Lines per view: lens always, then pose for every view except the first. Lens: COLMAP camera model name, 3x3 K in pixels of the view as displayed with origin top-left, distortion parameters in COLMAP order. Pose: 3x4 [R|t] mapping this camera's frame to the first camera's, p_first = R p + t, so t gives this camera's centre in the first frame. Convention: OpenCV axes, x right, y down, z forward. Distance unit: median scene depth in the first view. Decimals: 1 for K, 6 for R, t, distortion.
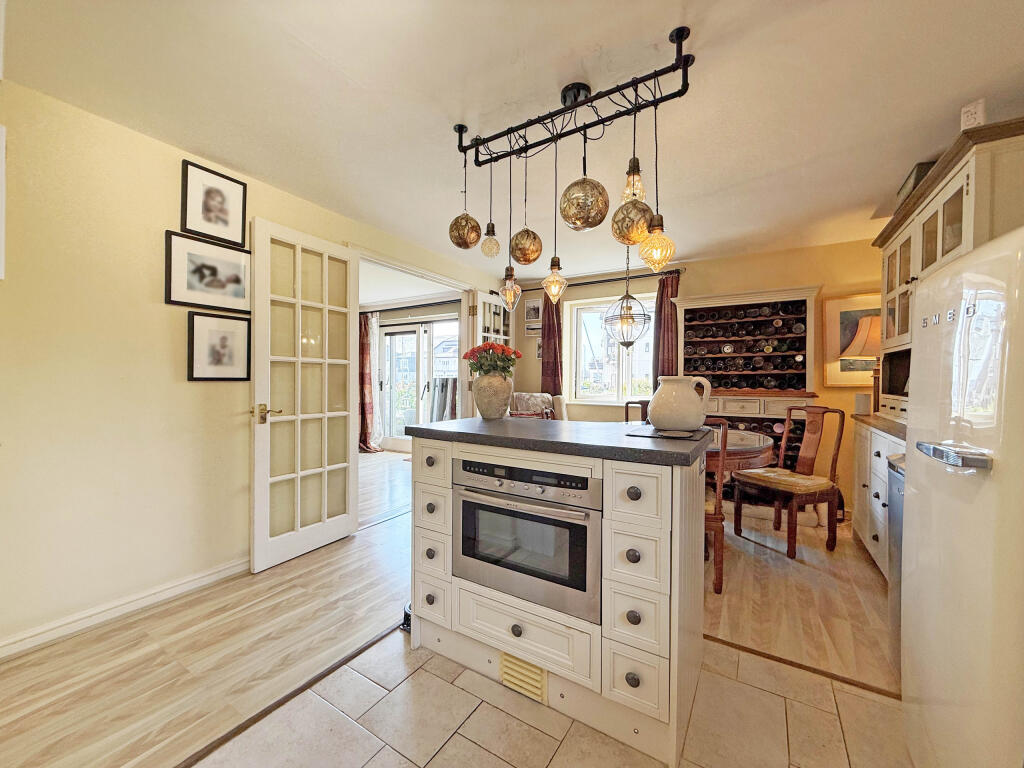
lens RADIAL K [[407.7, 0, 512.0], [0, 407.7, 384.0], [0, 0, 1]] dist [0.001702, 0.000303]
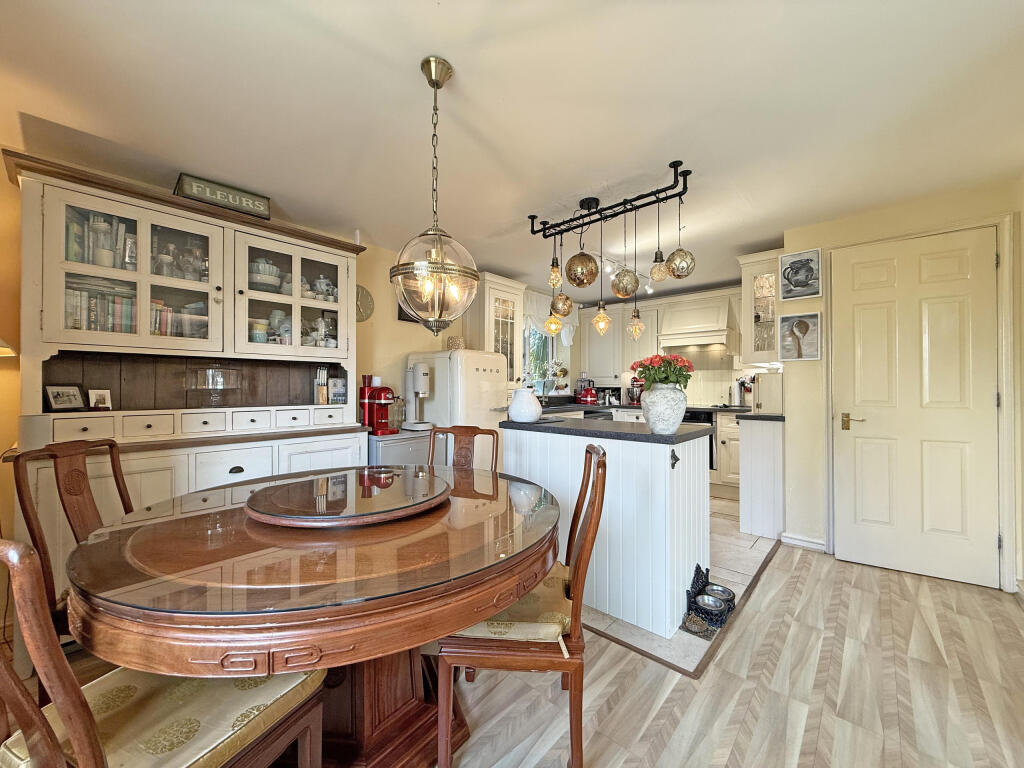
lens RADIAL K [[407.7, 0, 512.0], [0, 407.7, 384.0], [0, 0, 1]] dist [0.001702, 0.000303]
pose [[-0.983937, -0.004926, 0.178446, 0.153260], [-0.004268, 0.999983, 0.004071, -0.040263], [-0.178463, 0.003244, -0.983941, 2.315872]]
